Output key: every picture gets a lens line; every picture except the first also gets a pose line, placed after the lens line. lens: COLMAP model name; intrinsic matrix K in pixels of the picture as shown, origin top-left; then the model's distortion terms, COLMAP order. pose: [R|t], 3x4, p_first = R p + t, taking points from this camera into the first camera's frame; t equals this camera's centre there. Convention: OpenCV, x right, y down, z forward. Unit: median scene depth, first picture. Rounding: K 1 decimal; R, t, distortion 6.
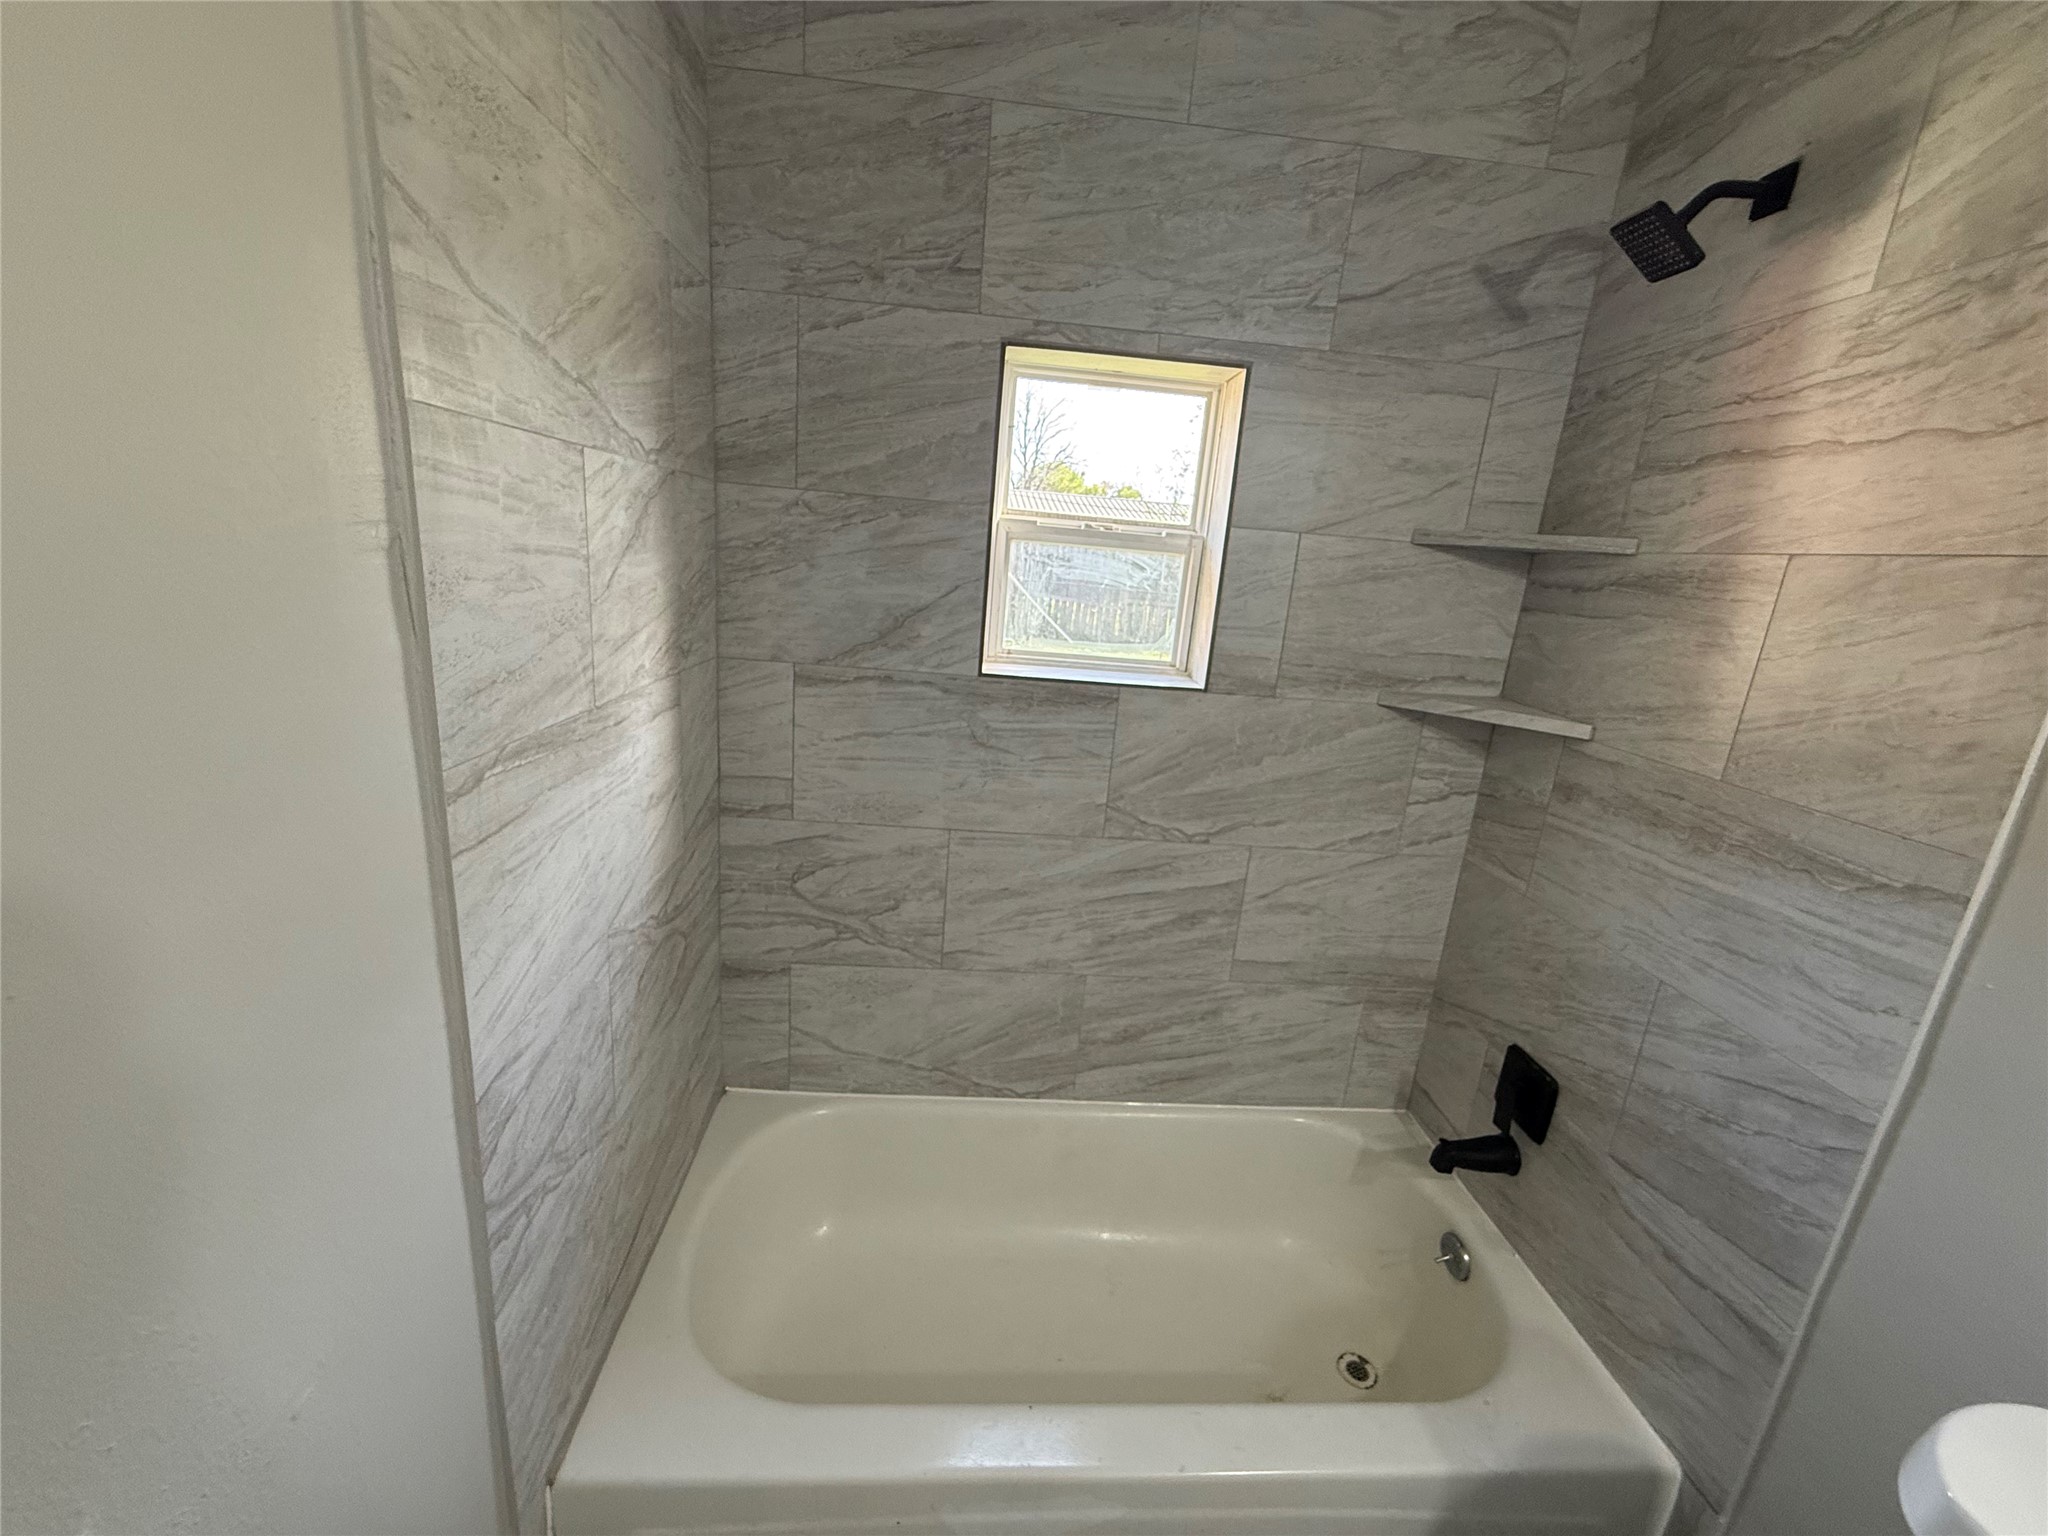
lens RADIAL K [[820.3, 0, 1021.4], [0, 820.3, 767.4], [0, 0, 1]] dist [-0.000917, -0.000061]
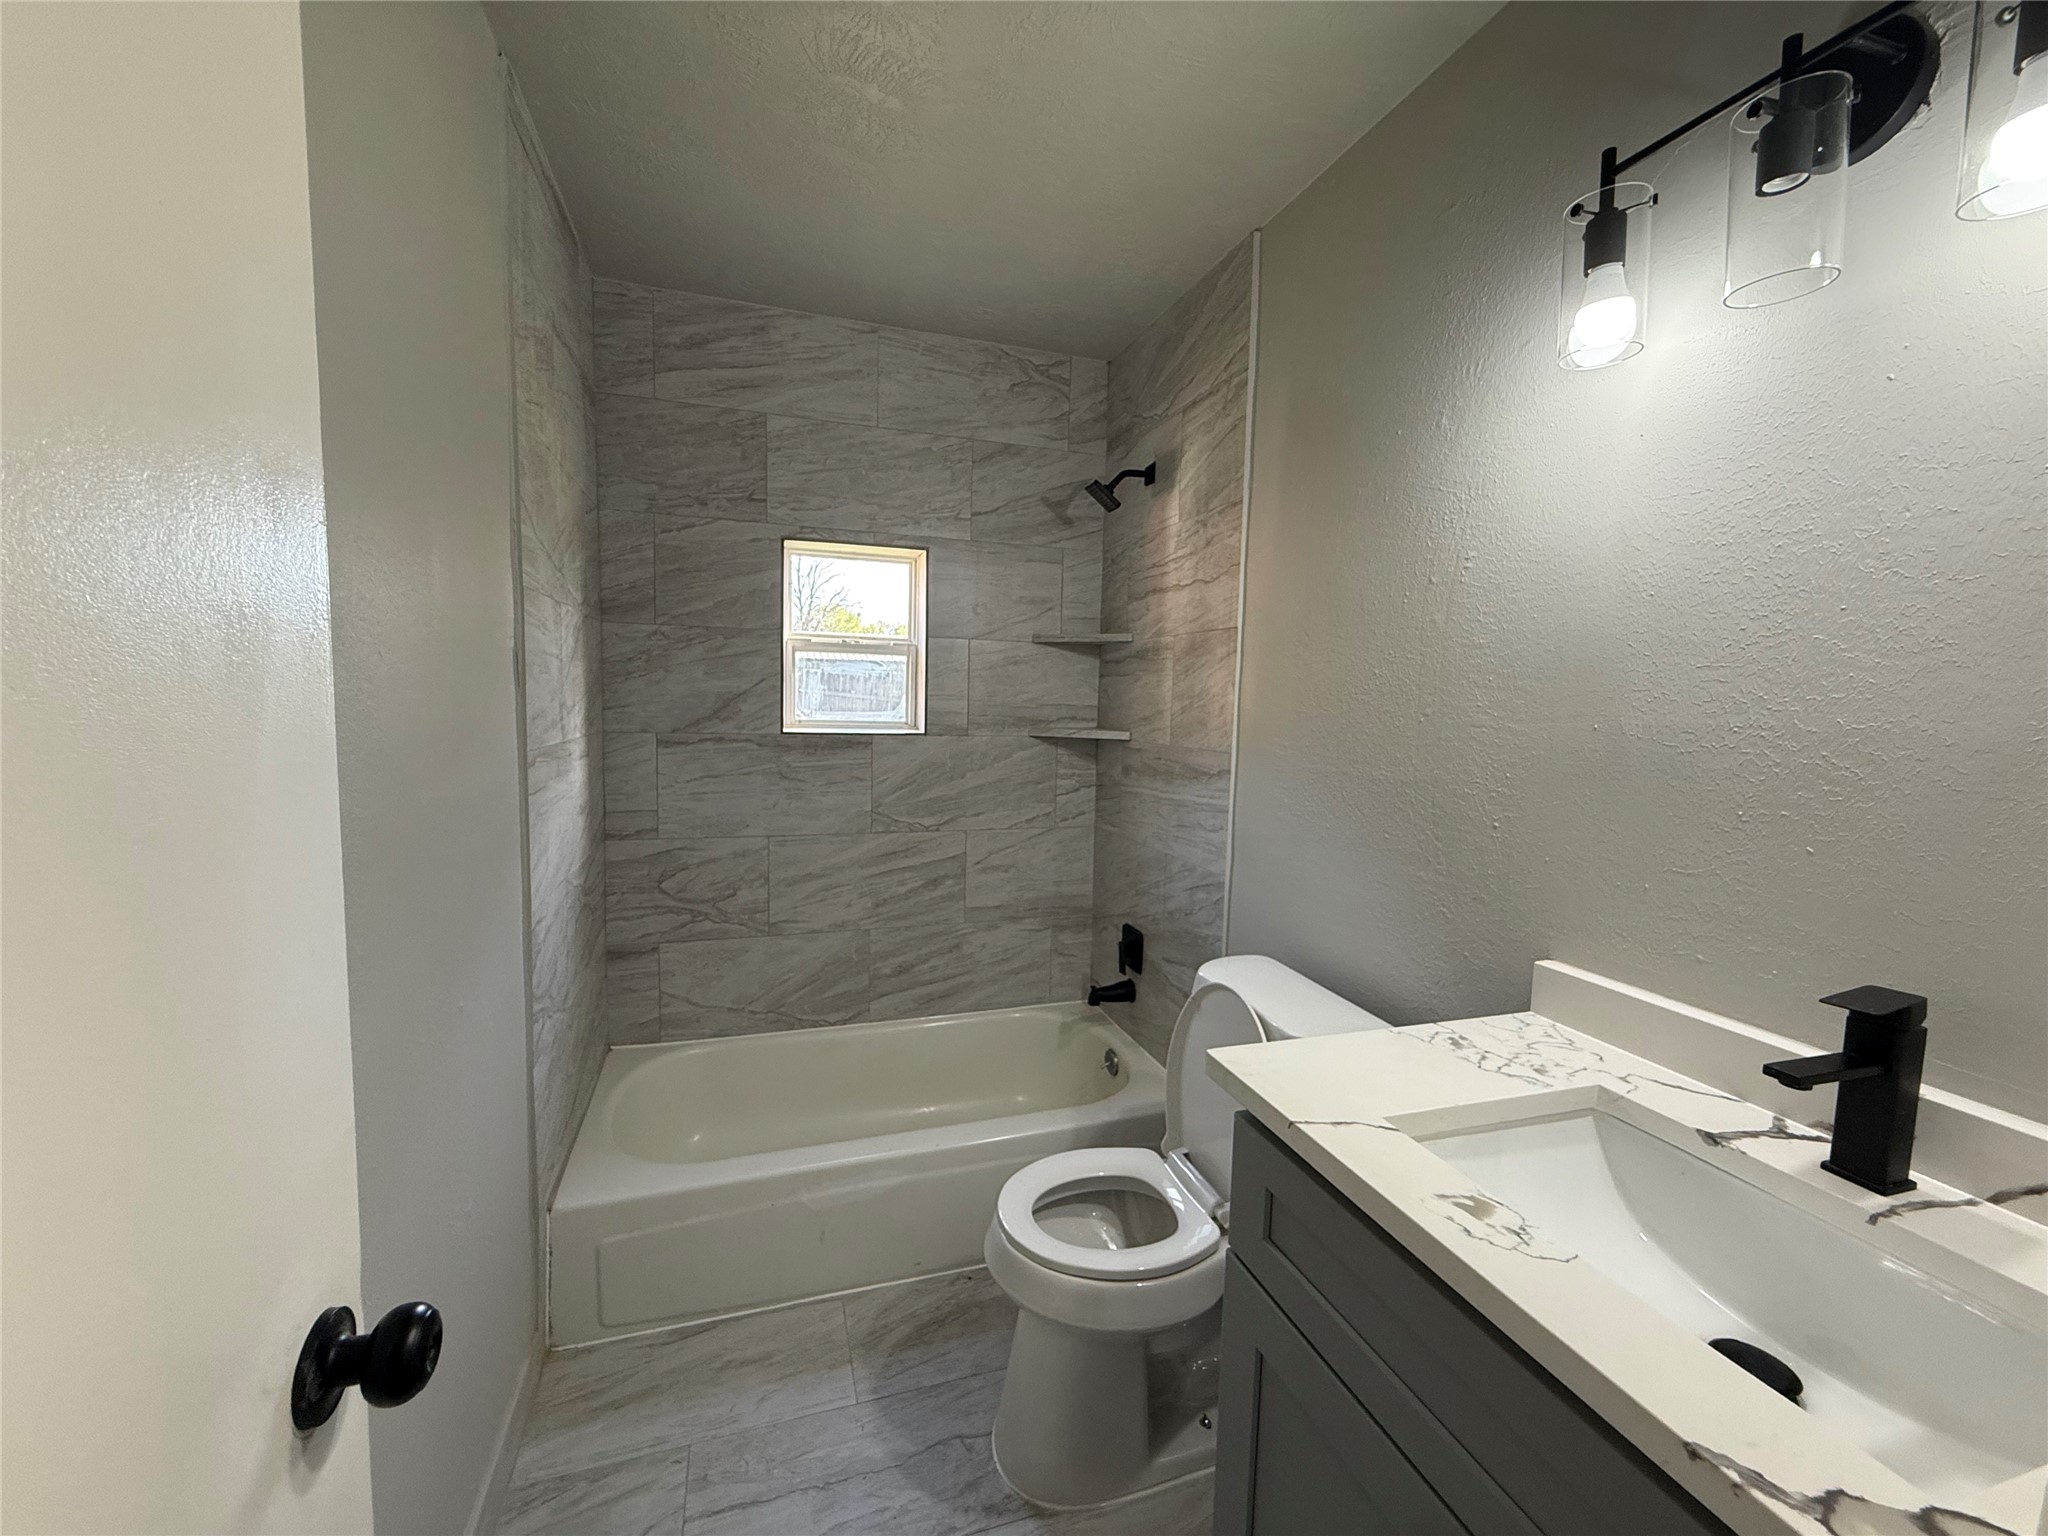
lens RADIAL K [[820.3, 0, 1023.4], [0, 820.3, 767.9], [0, 0, 1]] dist [-0.000917, -0.000061]
pose [[0.964739, -0.078496, 0.251233, -0.004092], [0.116827, 0.983023, -0.141480, 0.247405], [-0.235862, 0.165842, 0.957531, -0.659220]]
